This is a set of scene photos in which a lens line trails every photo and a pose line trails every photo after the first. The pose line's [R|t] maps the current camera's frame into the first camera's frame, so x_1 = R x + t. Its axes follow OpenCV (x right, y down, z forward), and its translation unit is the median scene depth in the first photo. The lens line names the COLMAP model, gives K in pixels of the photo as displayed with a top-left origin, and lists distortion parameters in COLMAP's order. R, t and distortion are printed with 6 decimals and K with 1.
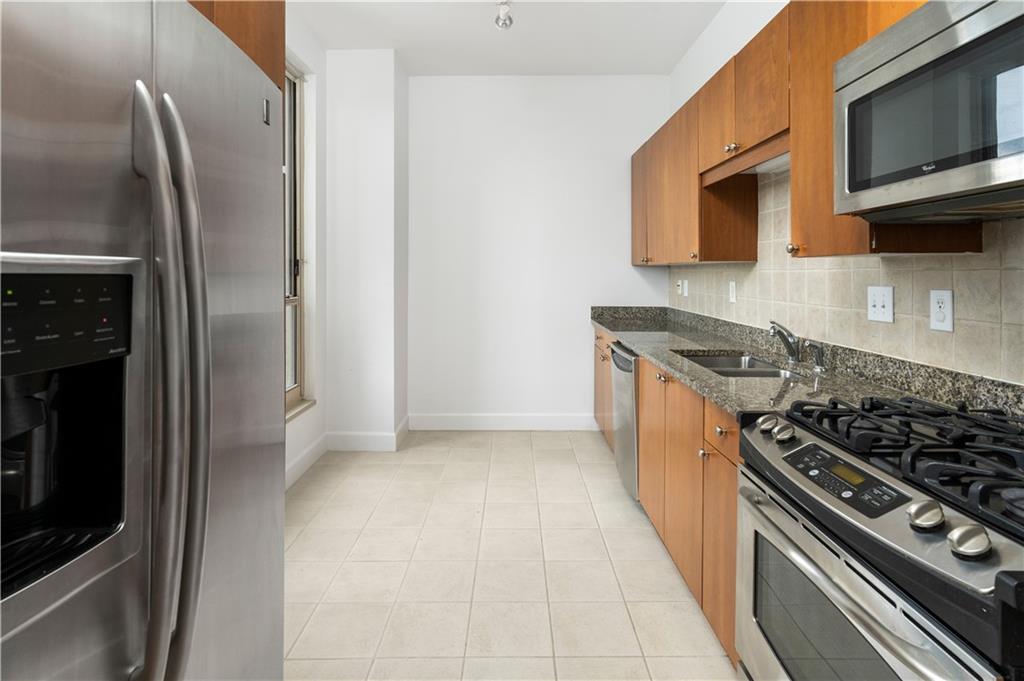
lens RADIAL K [[525.7, 0, 511.2], [0, 525.7, 272.2], [0, 0, 1]] dist [0.001558, 0.001084]
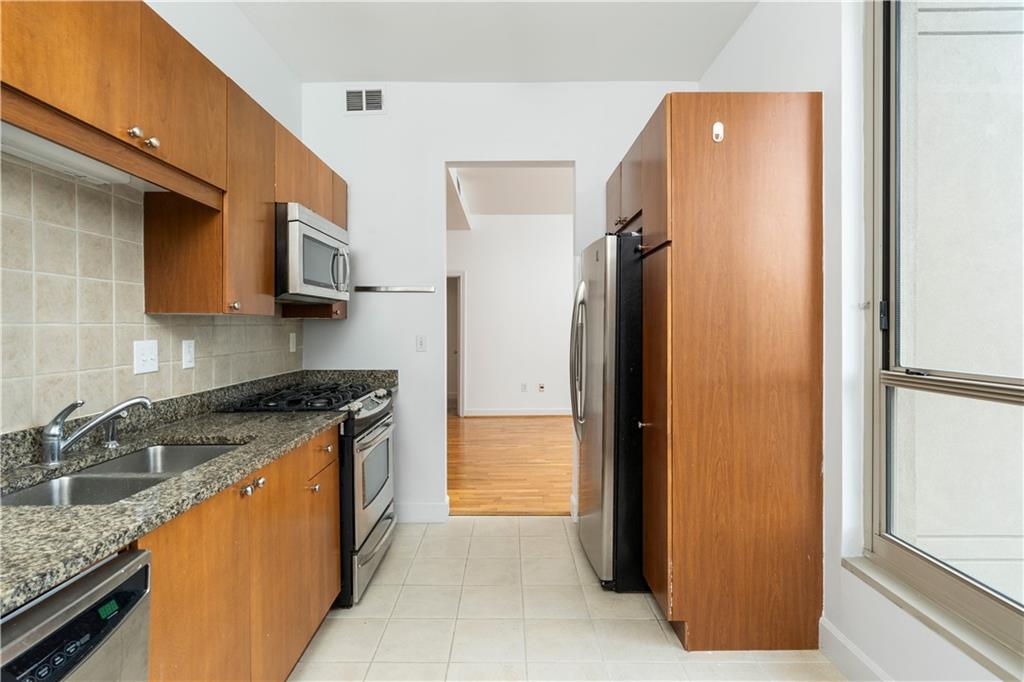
lens RADIAL K [[504.5, 0, 508.5], [0, 504.5, 332.2], [0, 0, 1]] dist [-0.002514, 0.000675]
pose [[-0.999998, -0.000324, -0.001751, -0.038416], [-0.000340, 0.999959, 0.009033, 0.000542], [0.001748, 0.009034, -0.999958, 1.865988]]
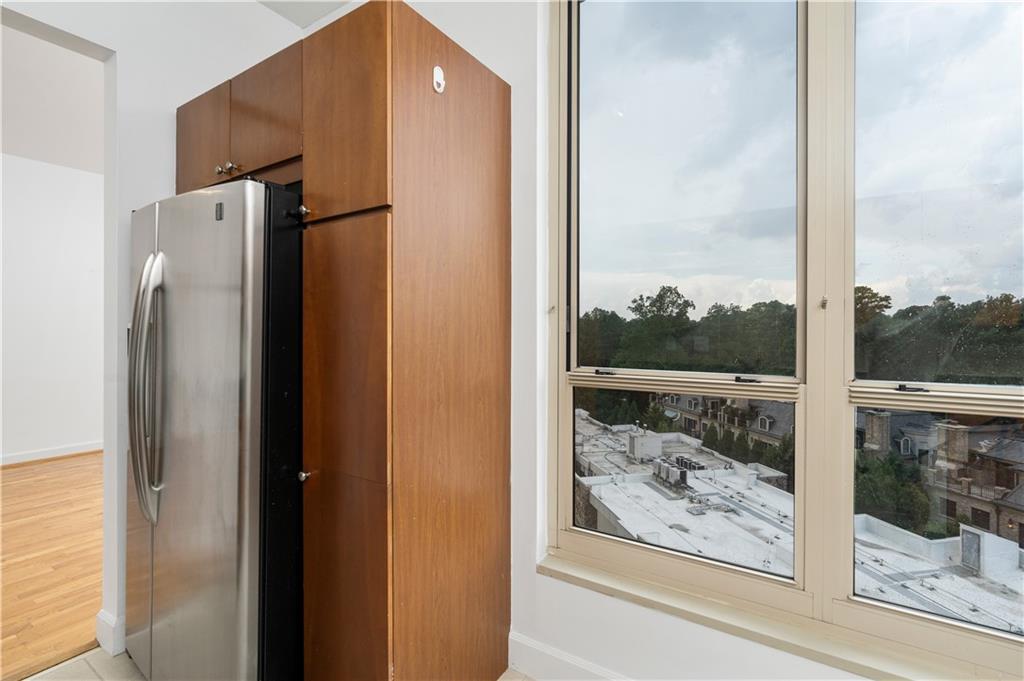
lens RADIAL K [[472.7, 0, 513.0], [0, 472.7, 334.6], [0, 0, 1]] dist [-0.000905, -0.000104]
pose [[-0.548042, 0.003318, -0.836444, 0.095911], [-0.002589, 0.999981, 0.005663, 0.001625], [0.836447, 0.005269, -0.548023, 1.340383]]
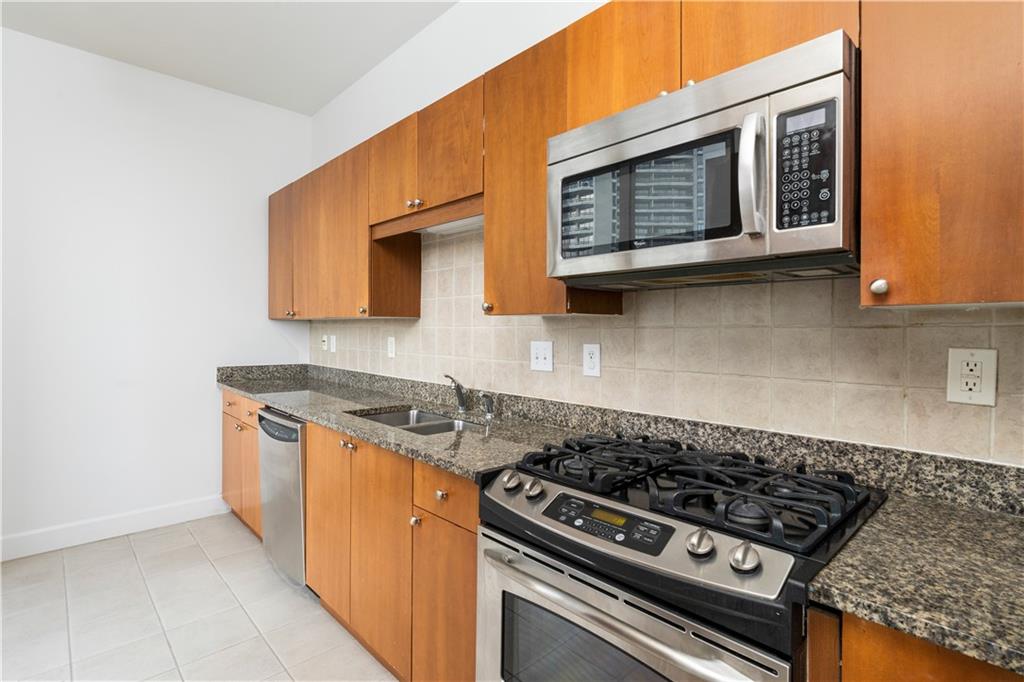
lens RADIAL K [[504.5, 0, 508.5], [0, 504.5, 332.2], [0, 0, 1]] dist [-0.002514, 0.000675]
pose [[0.733331, -0.000243, 0.679872, -0.114459], [-0.007537, 0.999936, 0.008486, -0.002015], [-0.679830, -0.011347, 0.733282, 0.200804]]
